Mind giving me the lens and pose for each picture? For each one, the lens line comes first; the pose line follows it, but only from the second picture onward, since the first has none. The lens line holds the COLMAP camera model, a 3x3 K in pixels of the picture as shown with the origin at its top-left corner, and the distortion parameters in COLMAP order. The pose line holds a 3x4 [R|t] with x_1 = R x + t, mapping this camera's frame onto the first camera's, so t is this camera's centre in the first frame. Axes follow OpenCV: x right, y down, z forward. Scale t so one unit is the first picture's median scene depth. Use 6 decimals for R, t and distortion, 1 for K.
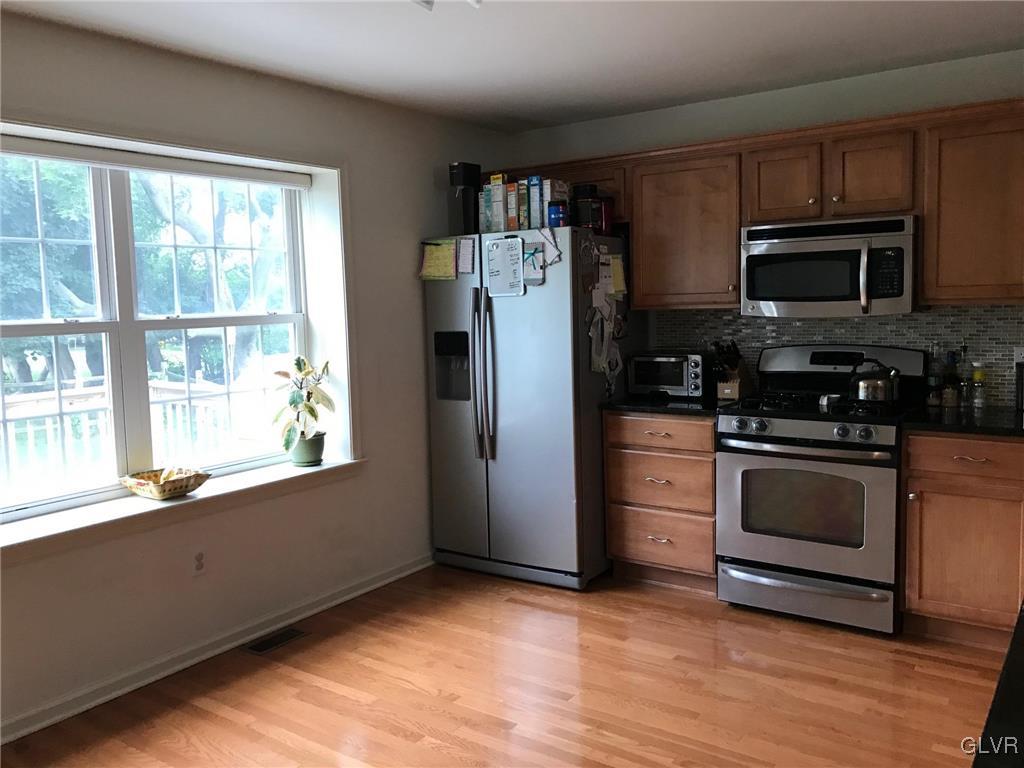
lens RADIAL K [[868.3, 0, 512.0], [0, 868.3, 384.0], [0, 0, 1]] dist [0.042757, -0.011248]
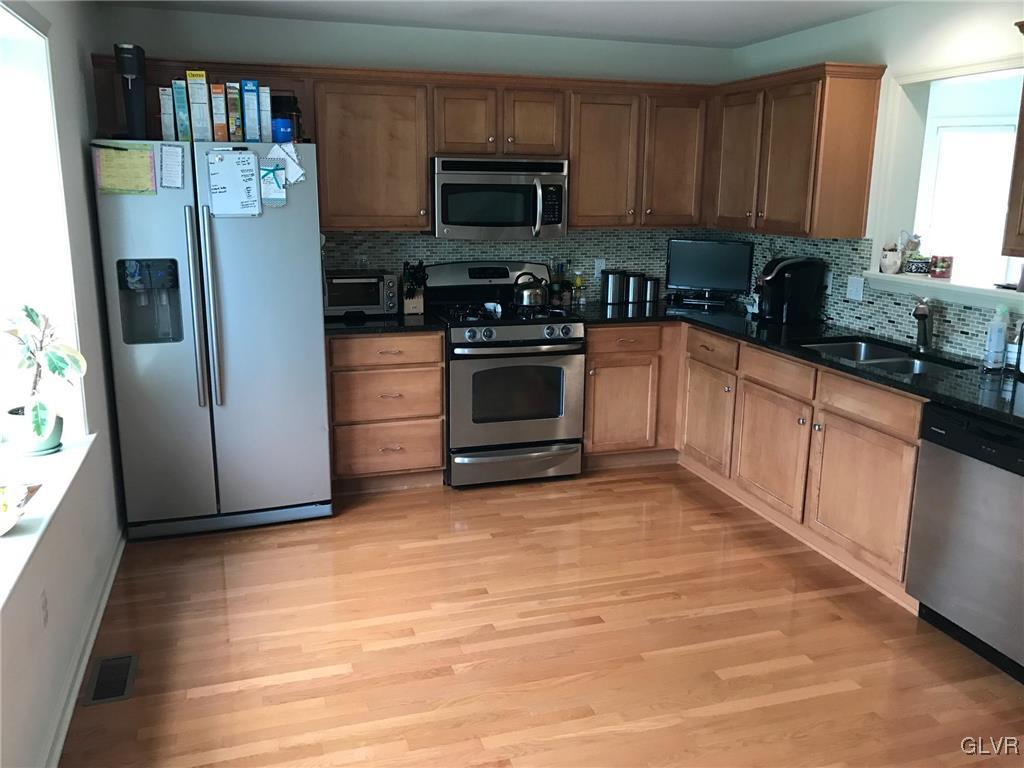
lens RADIAL K [[843.6, 0, 512.0], [0, 843.6, 384.0], [0, 0, 1]] dist [0.107947, -0.159630]
pose [[0.600723, -0.149251, 0.785402, -0.574319], [0.059671, 0.988049, 0.142120, -0.042876], [-0.797227, -0.038509, 0.602450, 0.261572]]
